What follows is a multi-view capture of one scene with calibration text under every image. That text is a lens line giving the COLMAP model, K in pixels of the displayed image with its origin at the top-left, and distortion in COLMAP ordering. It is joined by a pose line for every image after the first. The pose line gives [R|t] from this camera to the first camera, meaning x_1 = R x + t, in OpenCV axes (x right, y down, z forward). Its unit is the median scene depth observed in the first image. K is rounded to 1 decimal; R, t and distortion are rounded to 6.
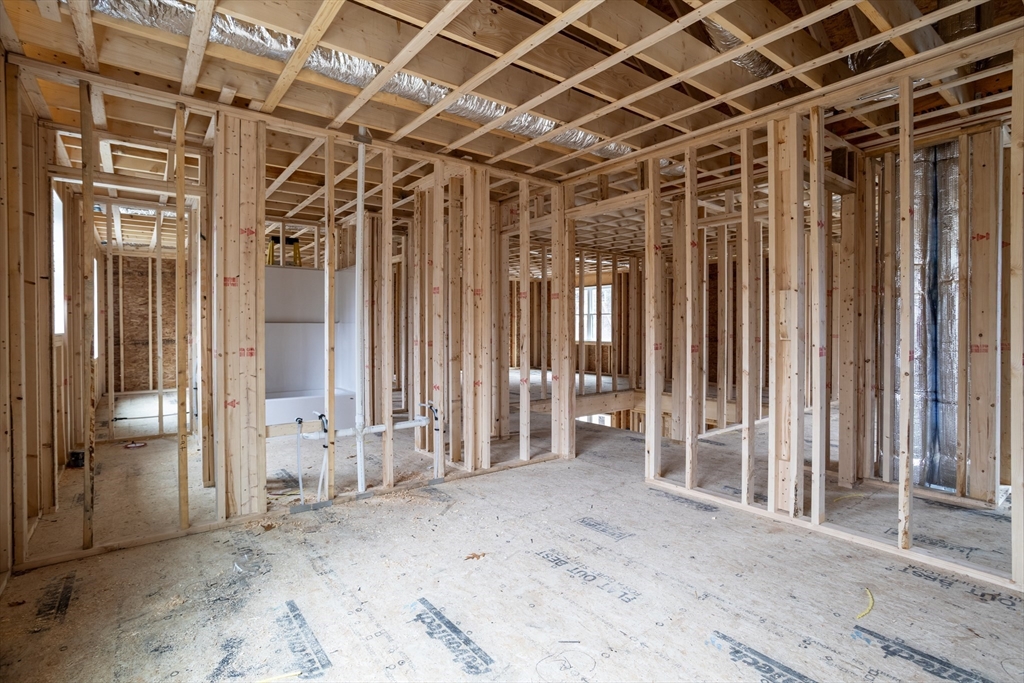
lens RADIAL K [[508.6, 0, 516.8], [0, 508.6, 333.4], [0, 0, 1]] dist [-0.057072, 0.033513]
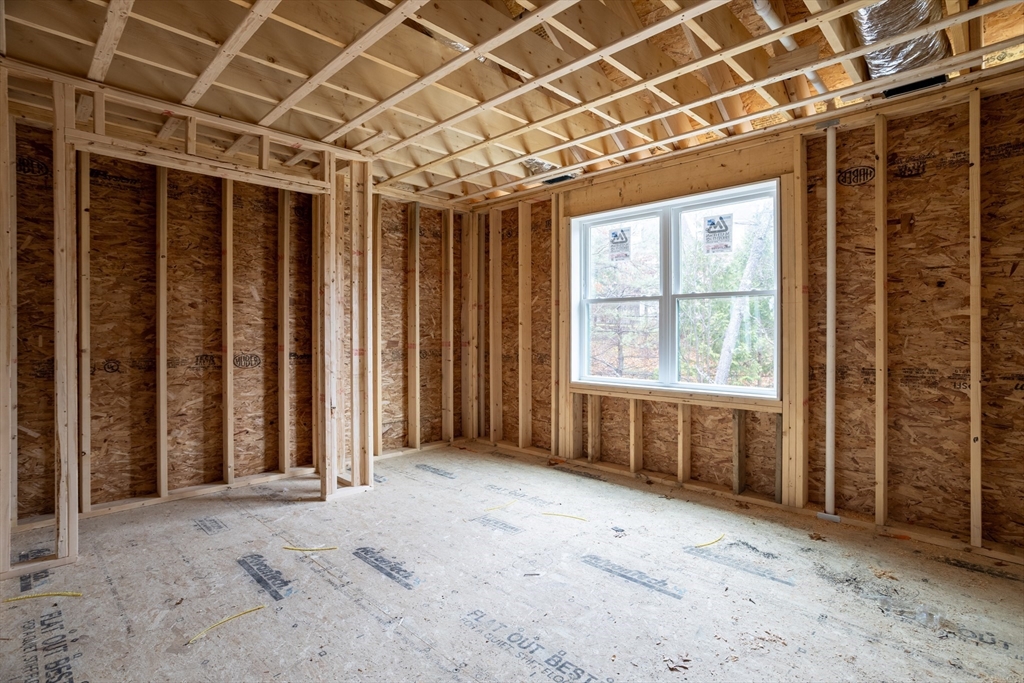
lens RADIAL K [[508.6, 0, 516.8], [0, 508.6, 333.4], [0, 0, 1]] dist [-0.057072, 0.033513]
pose [[-0.991091, 0.005225, -0.133082, 0.270381], [0.002995, 0.999852, 0.016957, -0.023555], [0.133151, 0.016408, -0.990960, 1.956854]]
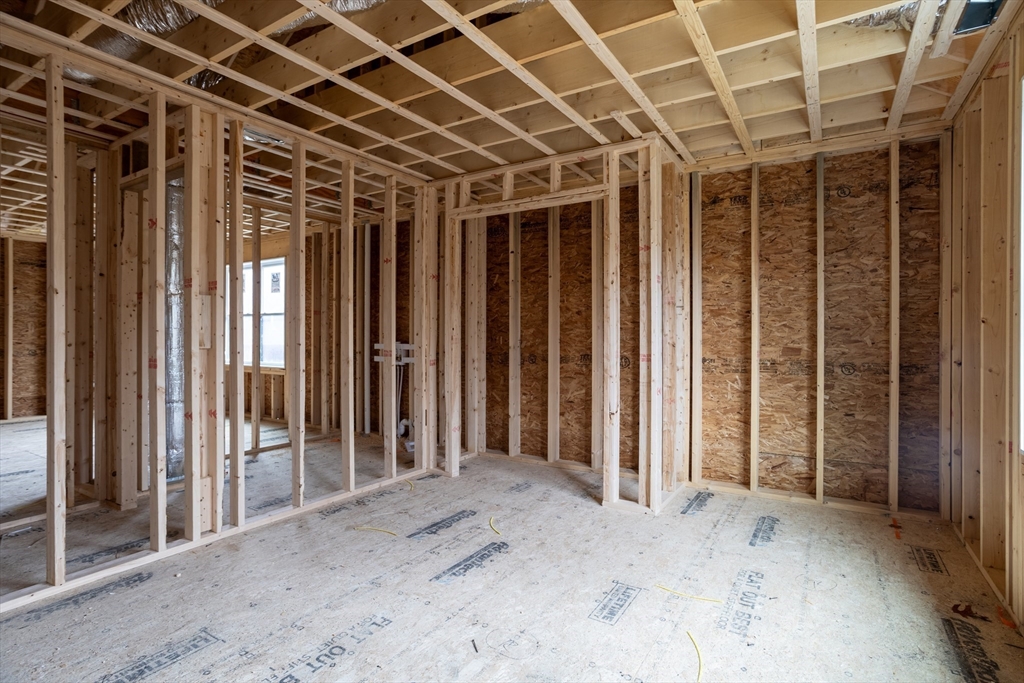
lens RADIAL K [[508.6, 0, 516.8], [0, 508.6, 333.4], [0, 0, 1]] dist [-0.057072, 0.033513]
pose [[-0.349535, 0.004871, 0.936910, -0.751263], [0.010208, 0.999947, -0.001391, -0.009168], [-0.936868, 0.009078, -0.349567, 1.092661]]
